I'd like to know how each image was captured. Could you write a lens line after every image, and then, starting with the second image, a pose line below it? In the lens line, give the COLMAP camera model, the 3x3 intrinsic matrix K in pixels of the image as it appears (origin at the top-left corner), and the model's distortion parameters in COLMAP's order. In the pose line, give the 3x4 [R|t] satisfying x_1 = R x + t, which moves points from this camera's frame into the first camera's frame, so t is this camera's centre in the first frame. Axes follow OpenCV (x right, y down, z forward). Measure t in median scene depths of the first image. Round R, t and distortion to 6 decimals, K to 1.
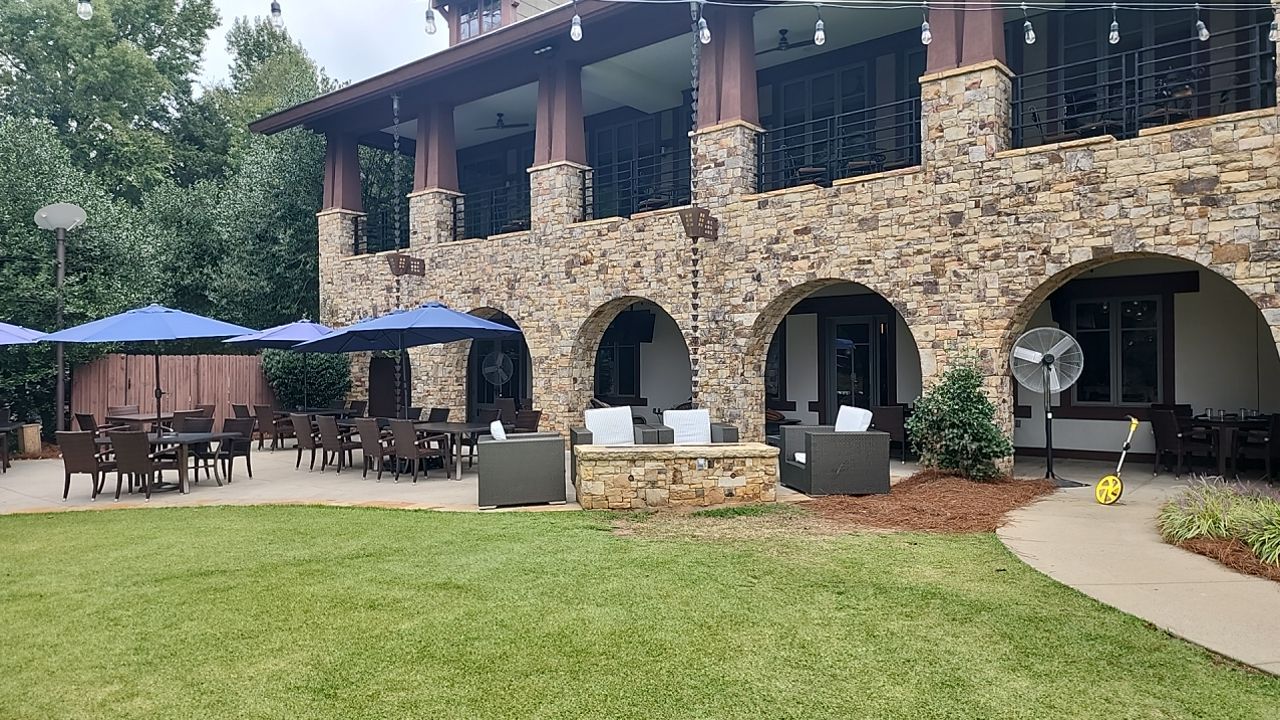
lens RADIAL K [[809.6, 0, 641.7], [0, 809.6, 361.2], [0, 0, 1]] dist [0.009100, -0.007376]
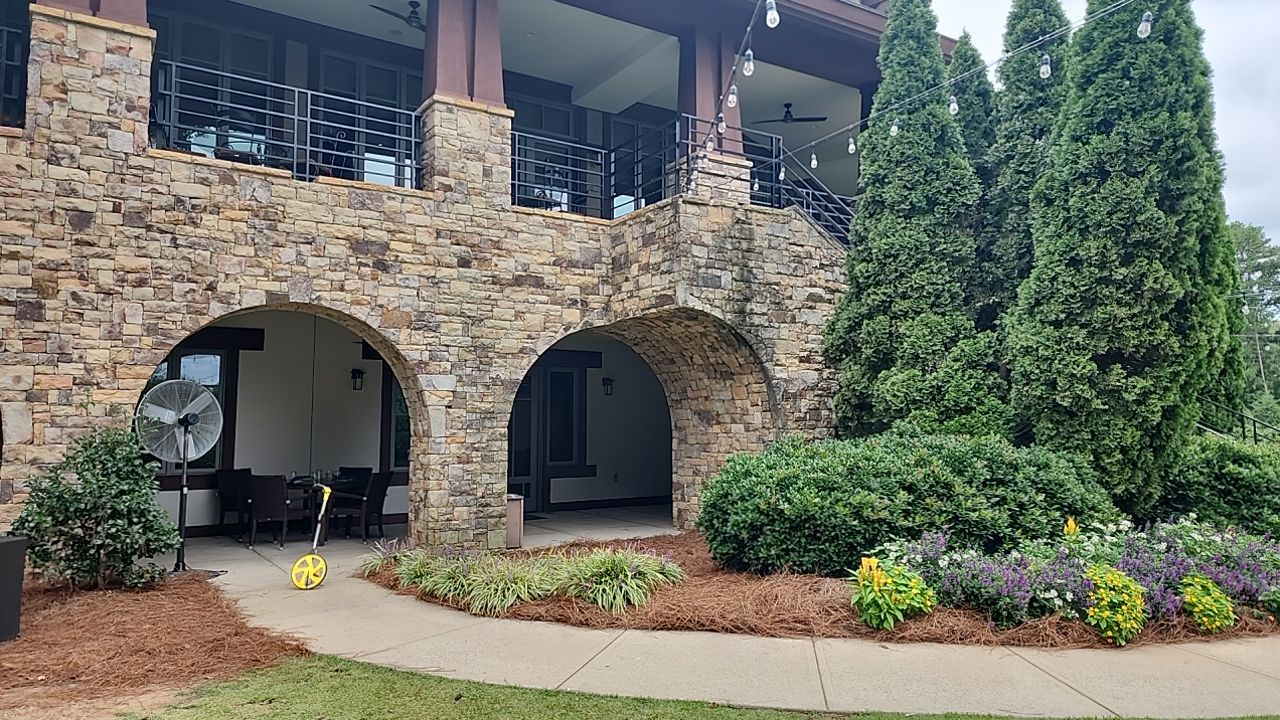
lens RADIAL K [[809.6, 0, 638.9], [0, 809.6, 360.6], [0, 0, 1]] dist [0.009100, -0.007376]
pose [[0.306576, 0.080664, 0.948422, -0.135274], [-0.006325, 0.996553, -0.082714, 0.003042], [-0.951825, 0.019360, 0.306030, 0.339701]]
